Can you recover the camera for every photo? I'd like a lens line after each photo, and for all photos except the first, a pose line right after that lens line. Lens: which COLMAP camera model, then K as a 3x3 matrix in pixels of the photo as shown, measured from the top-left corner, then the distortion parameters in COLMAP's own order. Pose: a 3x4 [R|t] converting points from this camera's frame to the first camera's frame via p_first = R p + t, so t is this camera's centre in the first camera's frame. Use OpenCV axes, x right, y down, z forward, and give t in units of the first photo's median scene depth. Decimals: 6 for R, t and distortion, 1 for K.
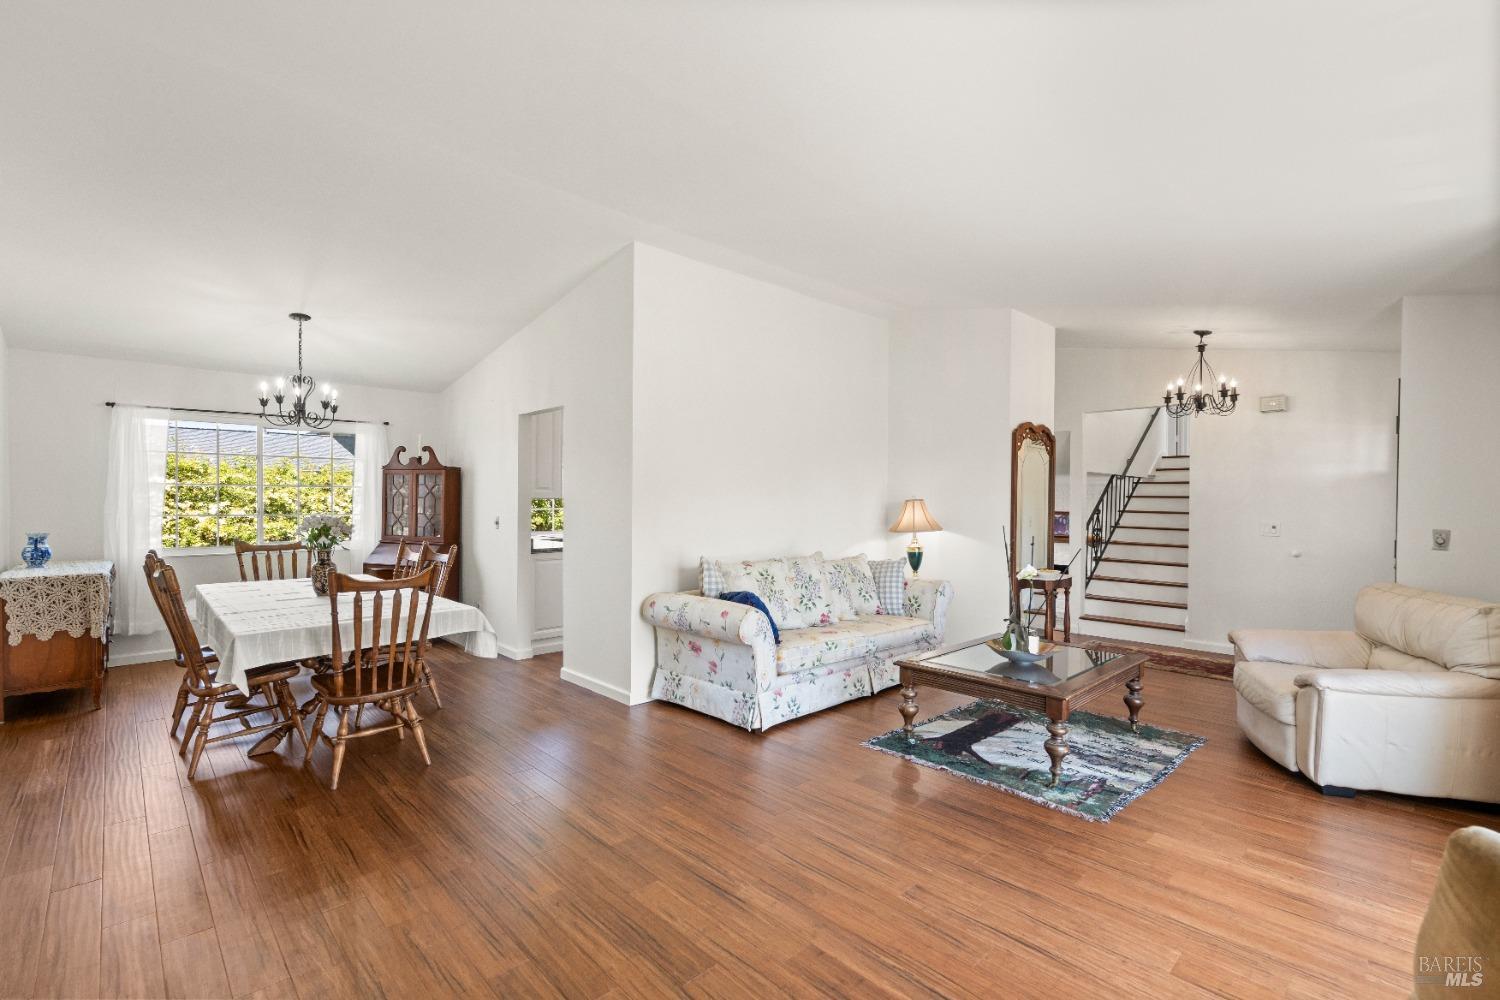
lens RADIAL K [[688.9, 0, 754.2], [0, 688.9, 503.0], [0, 0, 1]] dist [-0.004116, 0.000736]
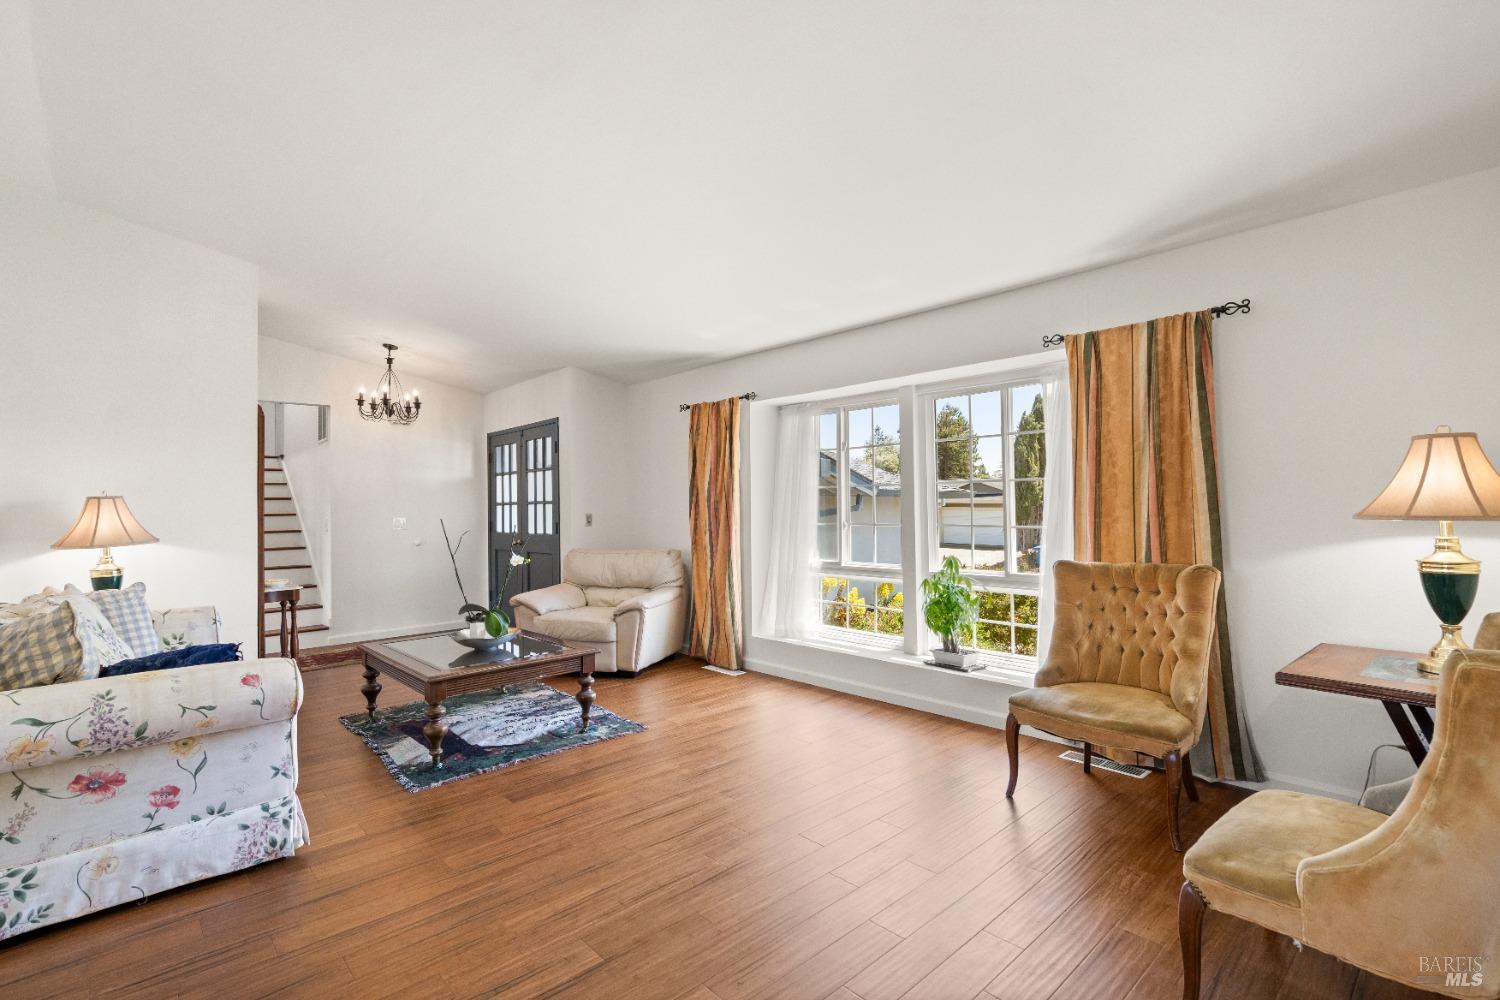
lens RADIAL K [[688.9, 0, 763.1], [0, 688.9, 490.0], [0, 0, 1]] dist [-0.004116, 0.000736]
pose [[0.015594, 0.015054, 0.999765, -0.606977], [0.021220, 0.999656, -0.015383, 0.016523], [-0.999653, 0.021455, 0.015270, 0.532745]]
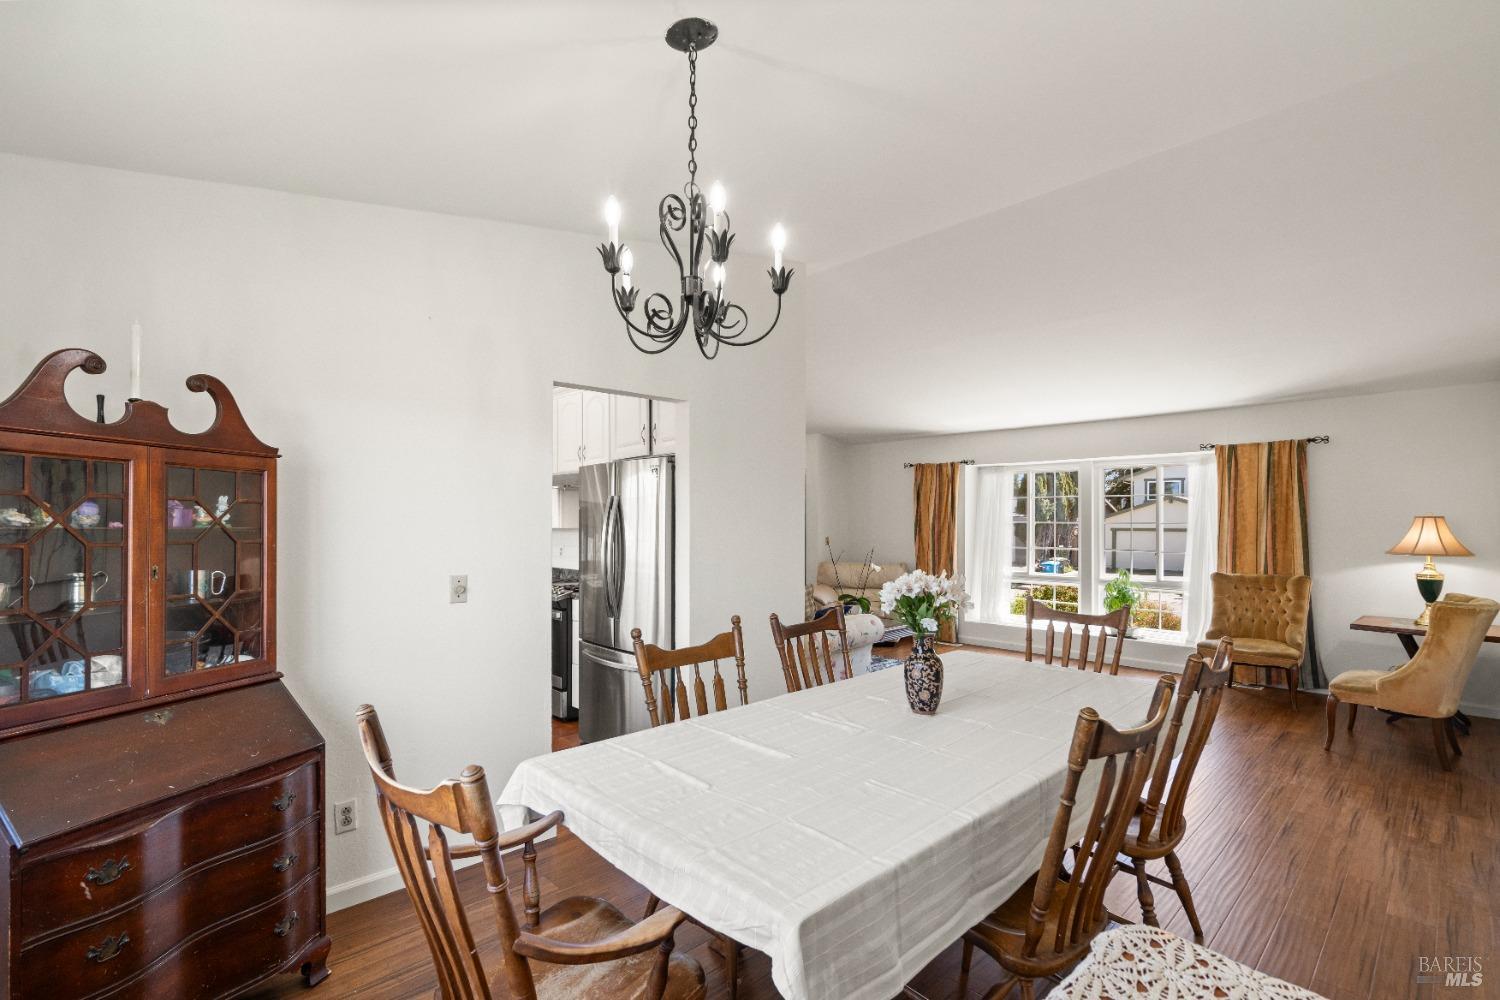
lens RADIAL K [[688.9, 0, 743.9], [0, 688.9, 514.2], [0, 0, 1]] dist [-0.004116, 0.000736]
pose [[0.004893, -0.001254, 0.999987, -1.271498], [0.006075, 0.999981, 0.001224, -0.038487], [-0.999970, 0.006069, 0.004901, 1.204279]]
